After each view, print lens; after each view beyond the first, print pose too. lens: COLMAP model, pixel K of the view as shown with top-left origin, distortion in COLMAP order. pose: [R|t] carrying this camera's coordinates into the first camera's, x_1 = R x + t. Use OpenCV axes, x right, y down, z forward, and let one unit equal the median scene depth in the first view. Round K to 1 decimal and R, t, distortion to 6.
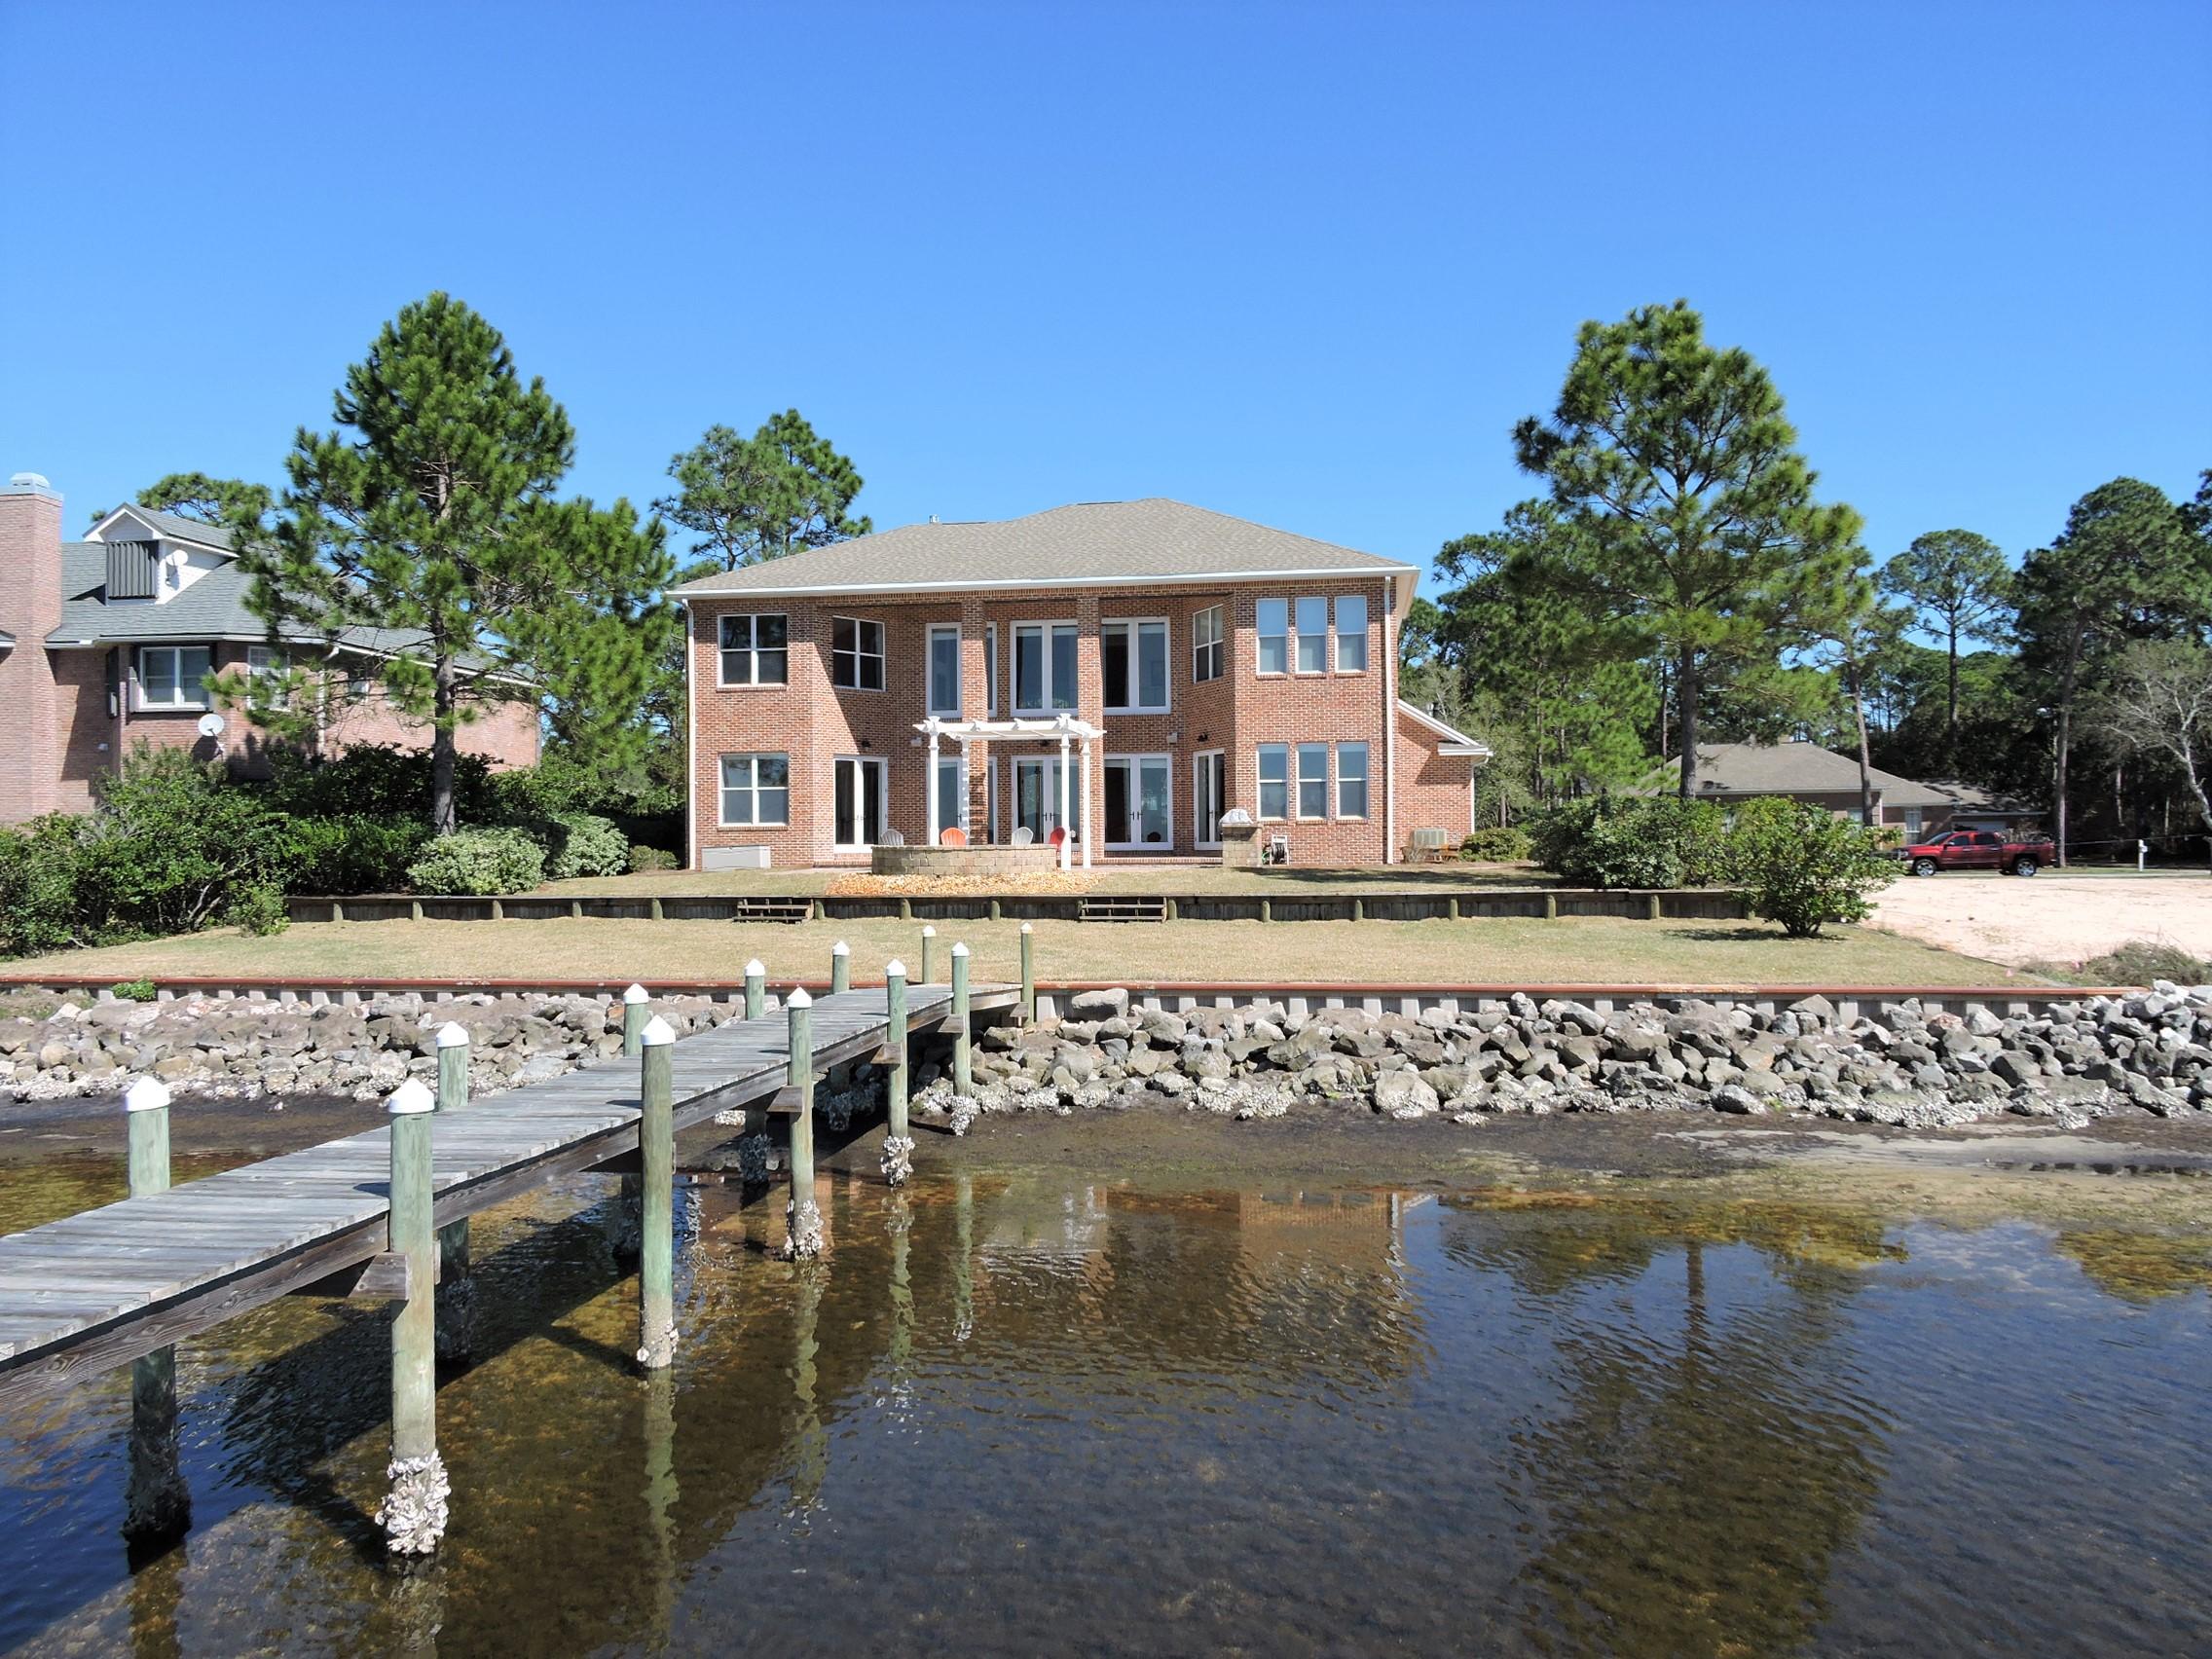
lens RADIAL K [[1576.6, 0, 1202.4], [0, 1576.6, 815.6], [0, 0, 1]] dist [-0.001233, -0.004137]
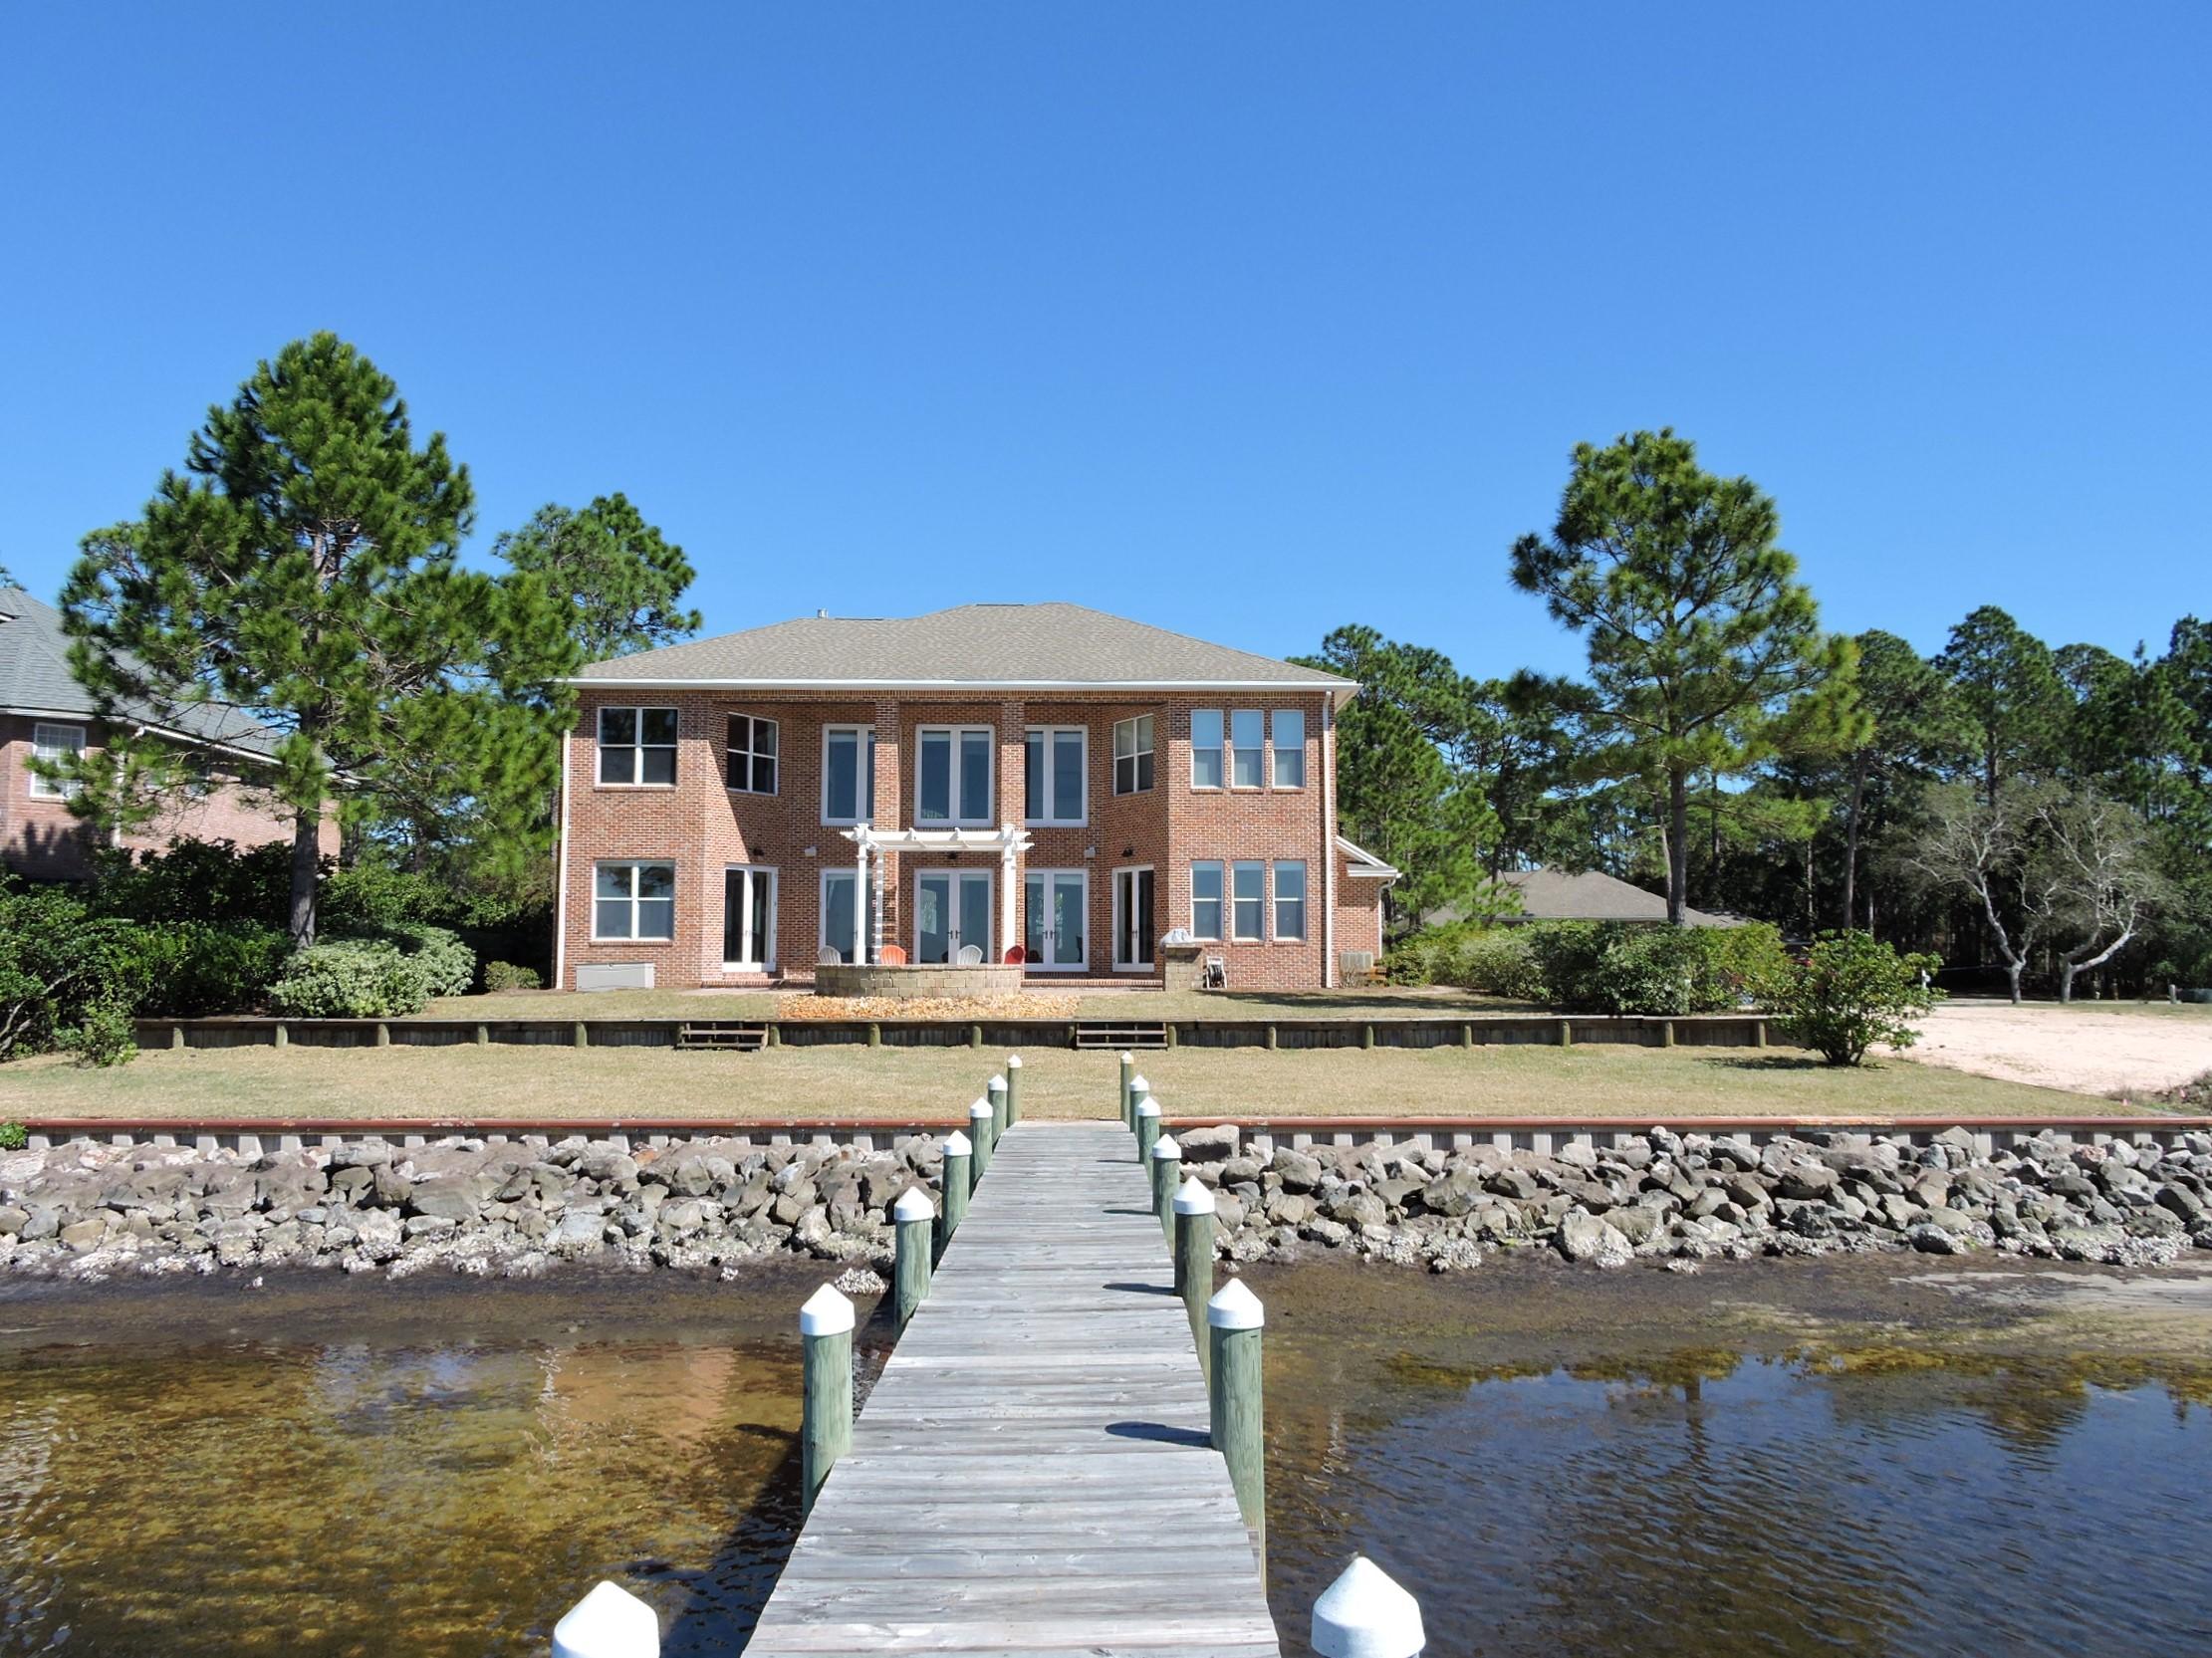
lens RADIAL K [[1576.5, 0, 1114.0], [0, 1576.5, 827.4], [0, 0, 1]] dist [-0.001233, -0.004137]
pose [[0.986211, 0.023007, 0.163886, -0.195321], [-0.011453, 0.997404, -0.071098, 0.003272], [-0.165096, 0.068241, 0.983914, 0.079847]]
